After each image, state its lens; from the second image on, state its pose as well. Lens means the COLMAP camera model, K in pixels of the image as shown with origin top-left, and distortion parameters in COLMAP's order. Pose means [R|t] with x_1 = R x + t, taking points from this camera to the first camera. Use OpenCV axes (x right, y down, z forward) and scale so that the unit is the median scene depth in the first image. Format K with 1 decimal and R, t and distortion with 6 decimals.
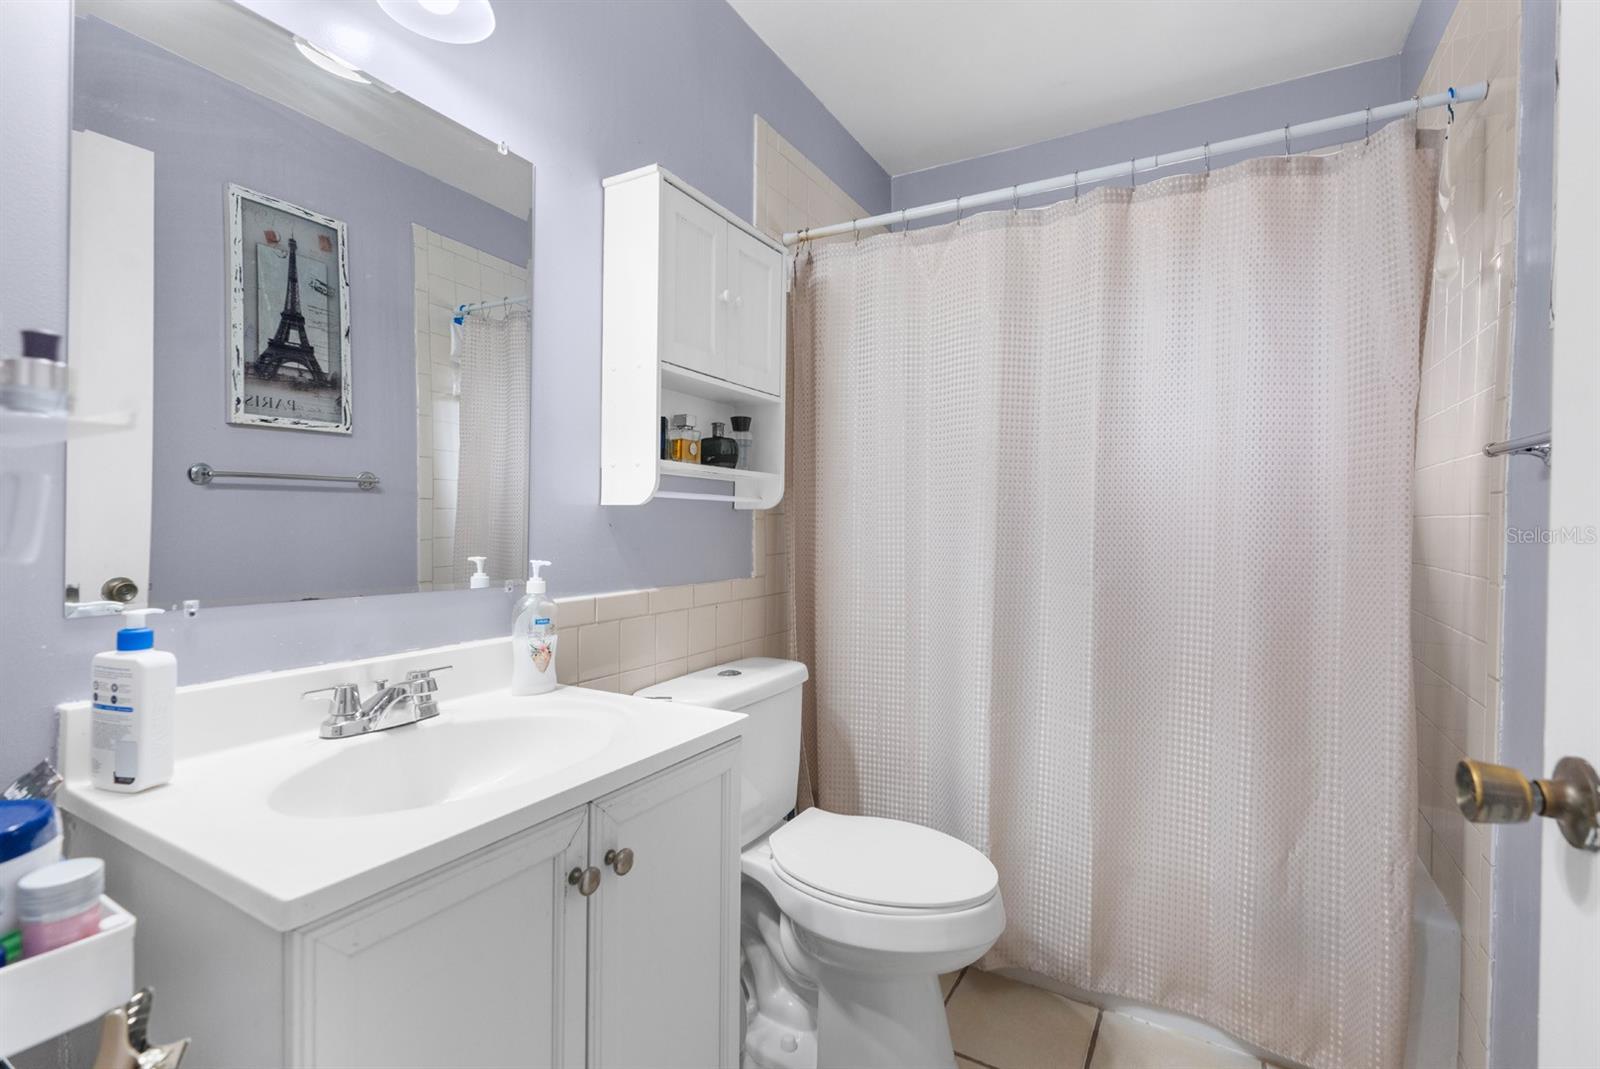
lens RADIAL K [[732.3, 0, 801.5], [0, 732.3, 537.7], [0, 0, 1]] dist [-0.009107, 0.000463]
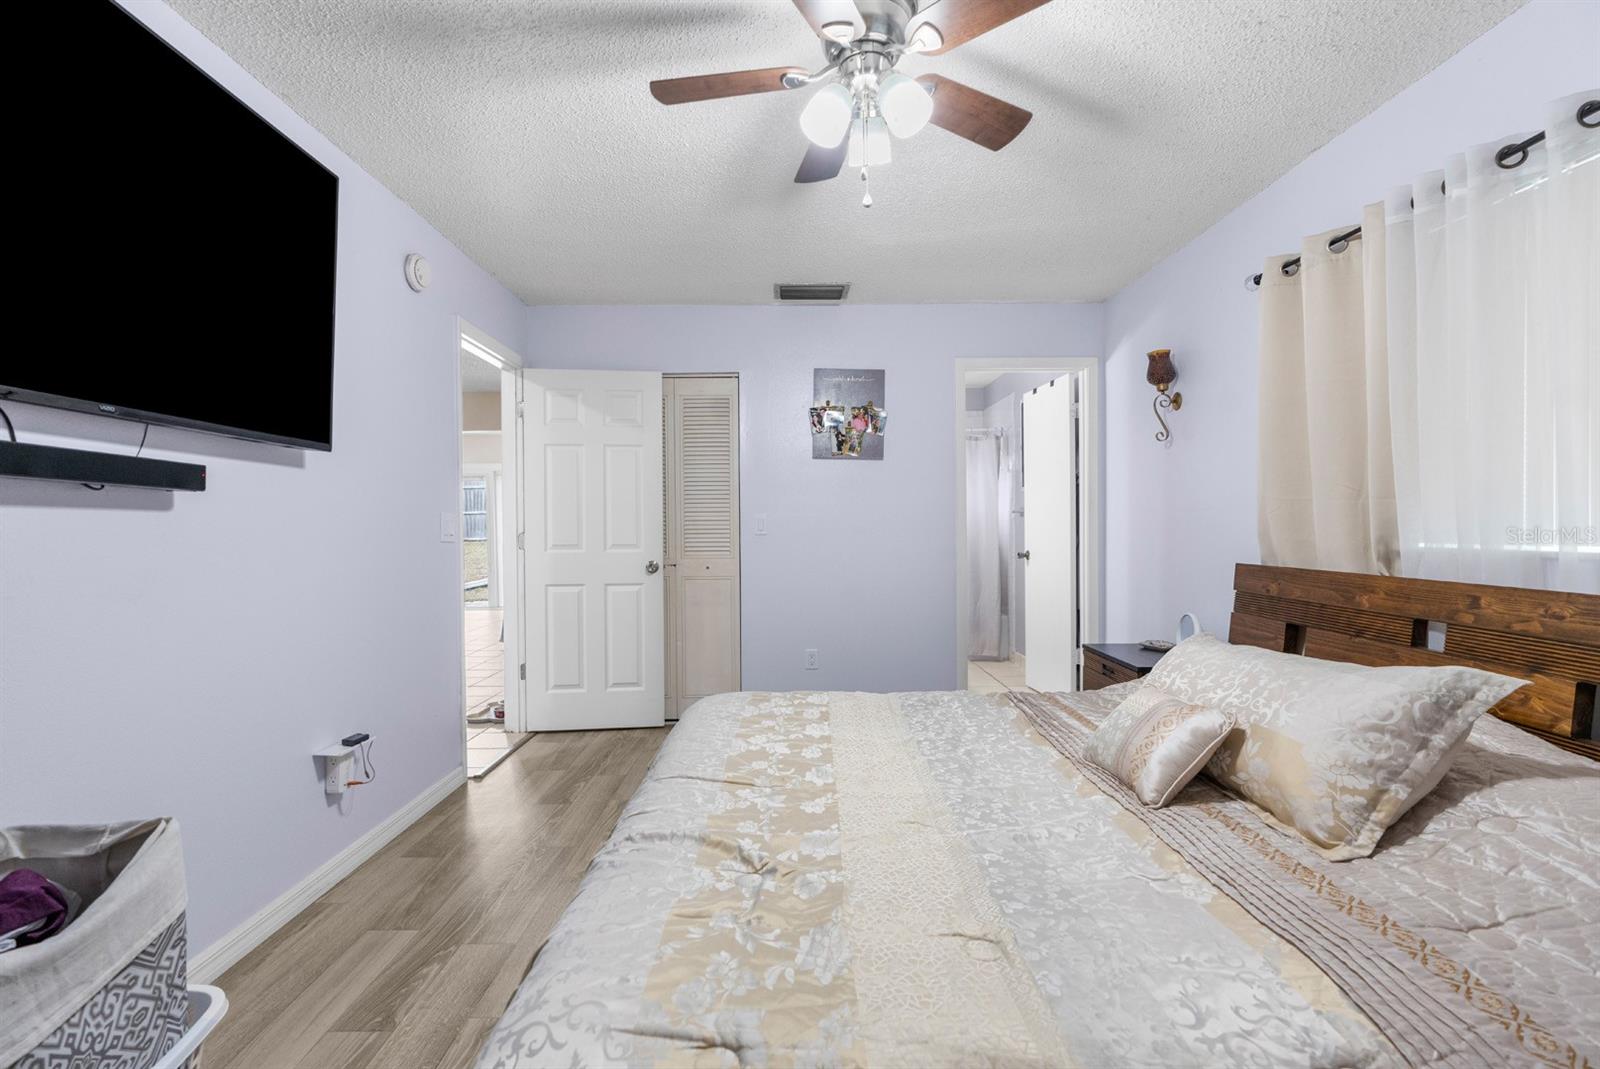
lens RADIAL K [[732.3, 0, 807.1], [0, 732.3, 527.6], [0, 0, 1]] dist [-0.009107, 0.000463]
pose [[0.849776, -0.016487, 0.526886, -2.351357], [0.027167, 0.999552, -0.012538, 0.001699], [-0.526444, 0.024968, 0.849843, -2.036937]]
